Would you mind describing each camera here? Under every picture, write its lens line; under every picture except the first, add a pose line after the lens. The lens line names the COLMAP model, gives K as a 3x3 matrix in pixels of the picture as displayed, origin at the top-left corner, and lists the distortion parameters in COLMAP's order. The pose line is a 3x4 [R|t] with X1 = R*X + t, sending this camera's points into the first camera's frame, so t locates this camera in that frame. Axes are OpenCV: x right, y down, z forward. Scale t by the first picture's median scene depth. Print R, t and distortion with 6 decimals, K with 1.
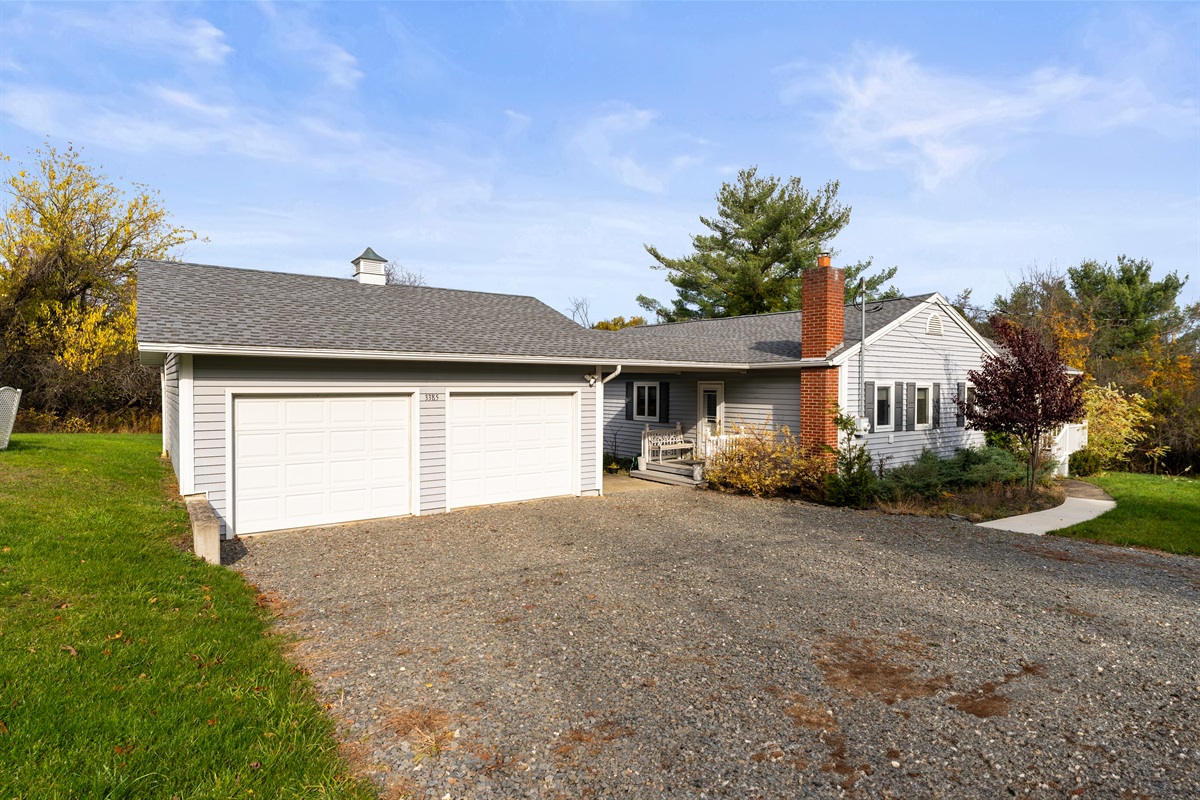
lens RADIAL K [[624.5, 0, 624.4], [0, 624.5, 394.8], [0, 0, 1]] dist [0.003584, -0.004115]
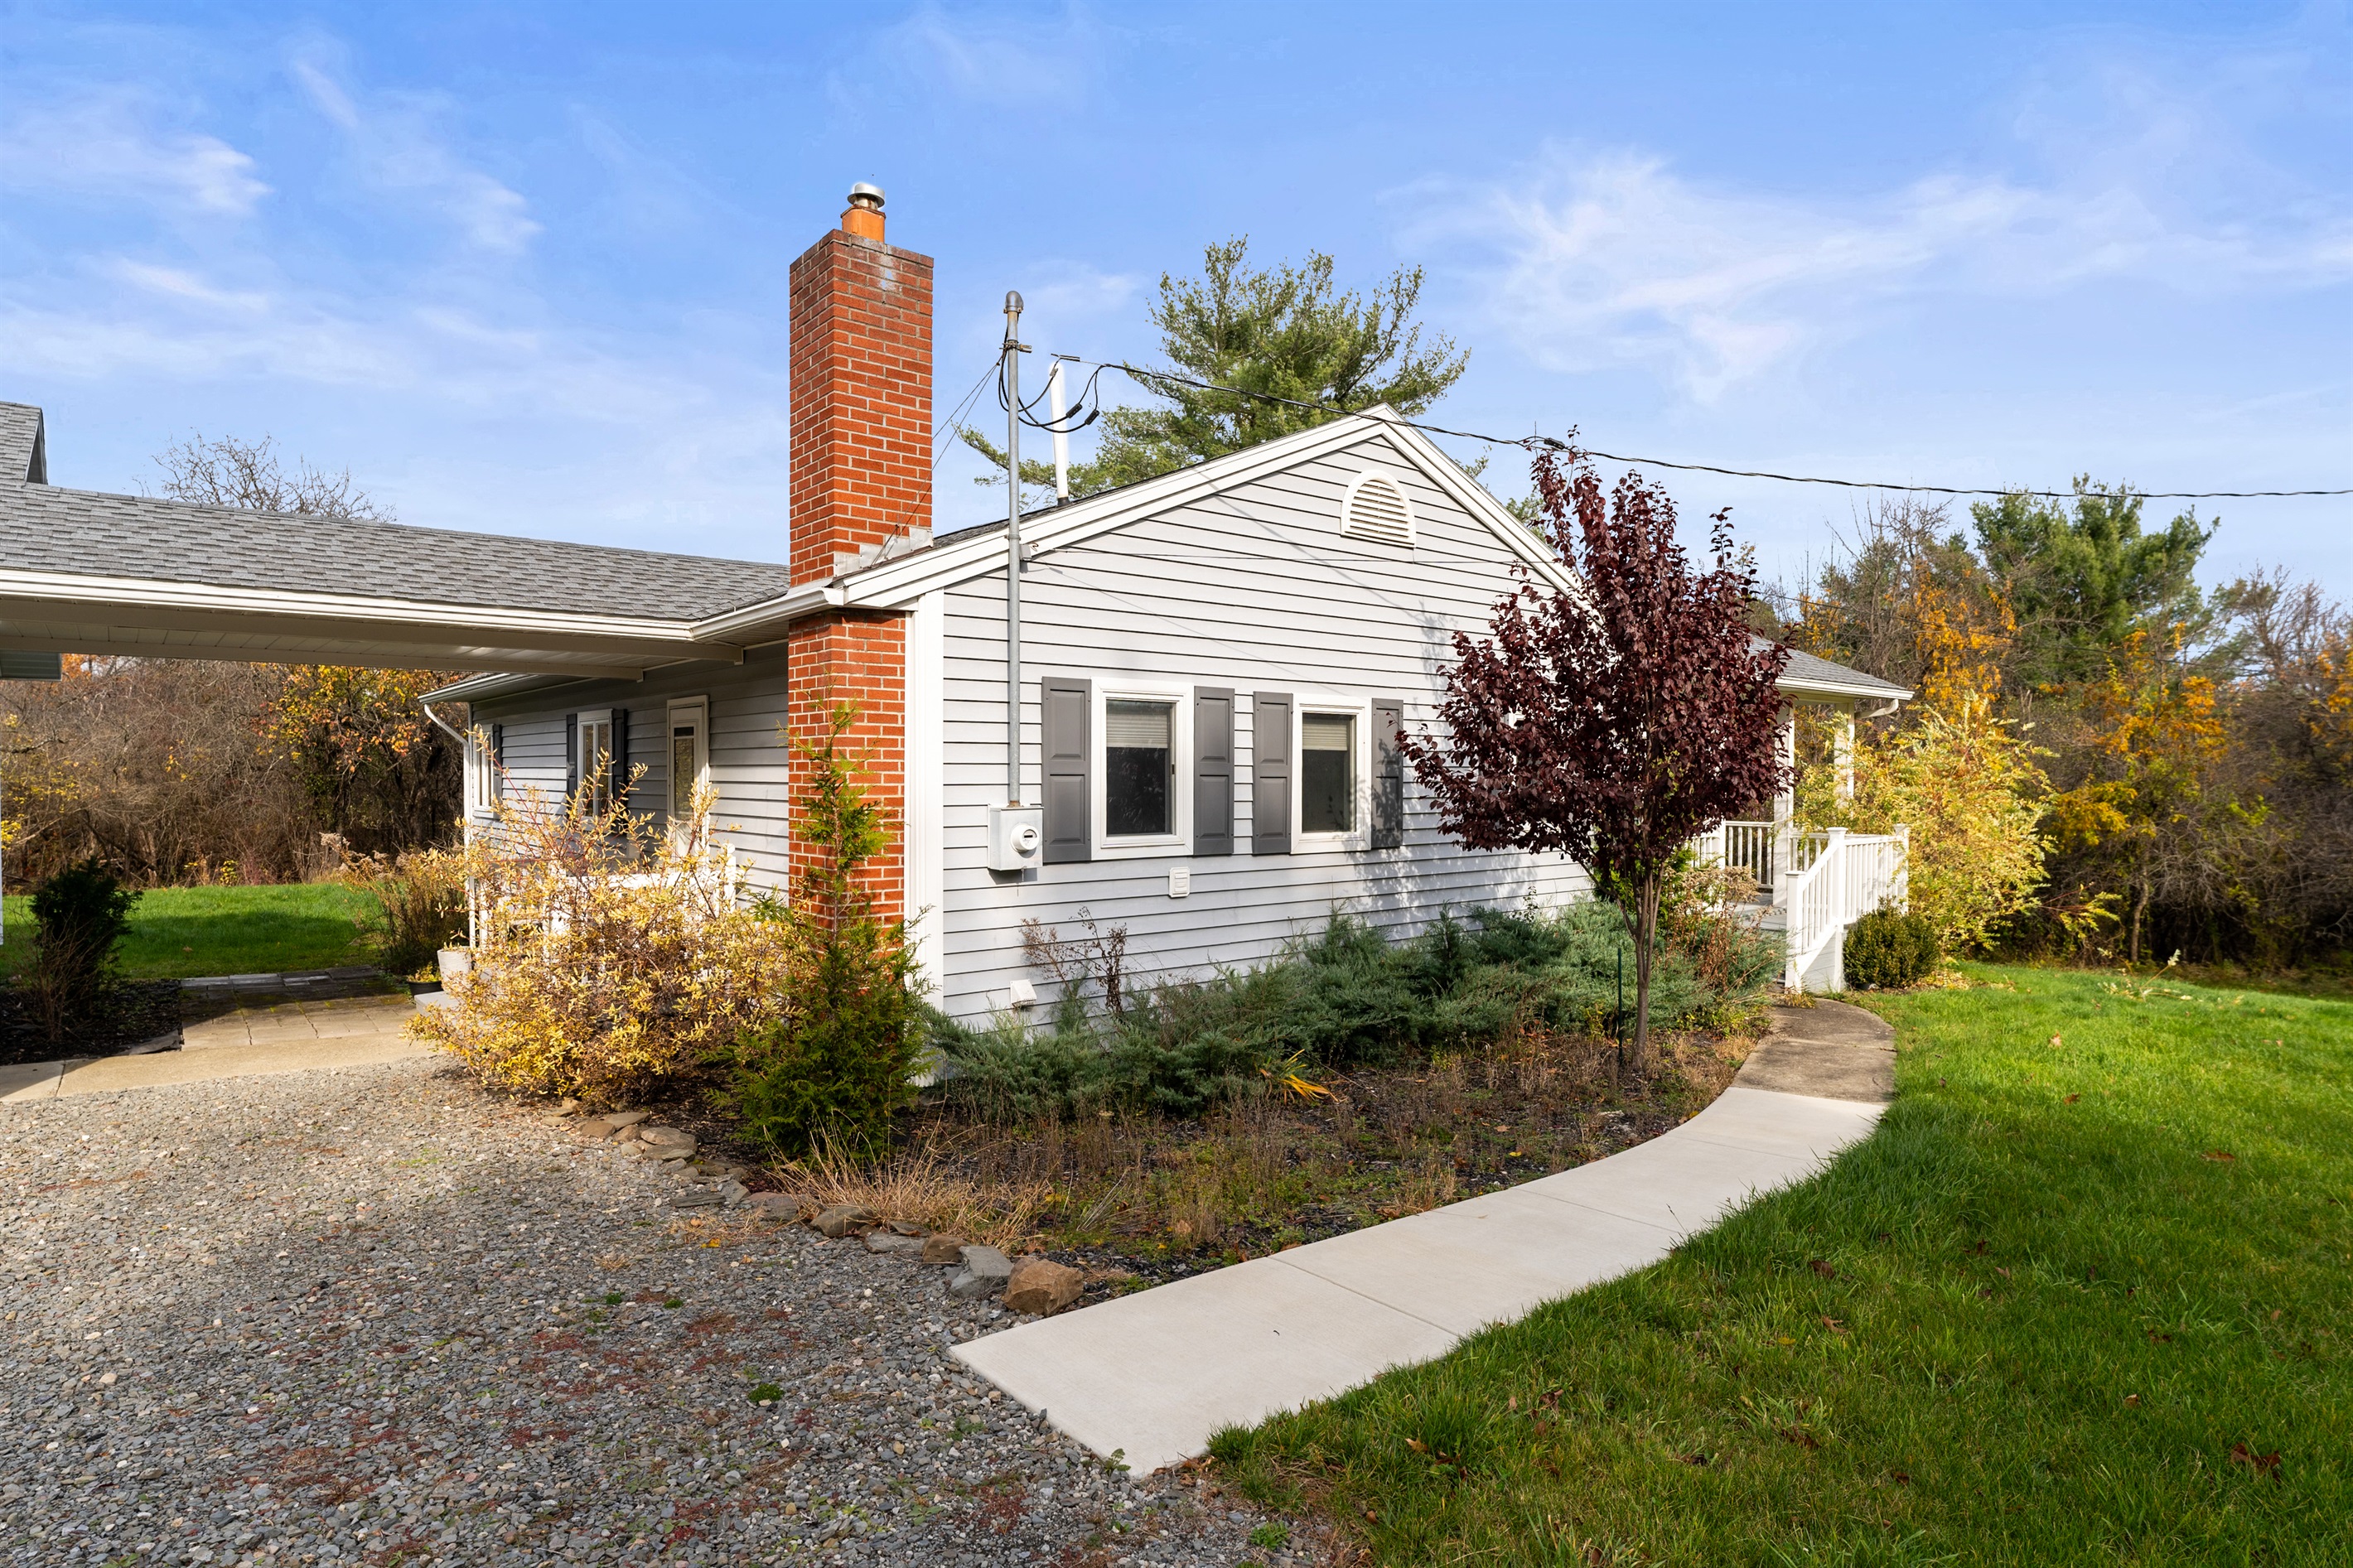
lens RADIAL K [[1303.2, 0, 1188.2], [0, 1303.2, 790.0], [0, 0, 1]] dist [-0.002493, -0.000803]
pose [[0.998283, -0.002318, 0.058525, 0.169412], [0.002360, 0.999997, -0.000652, 0.011909], [-0.058524, 0.000789, 0.998286, 0.170004]]
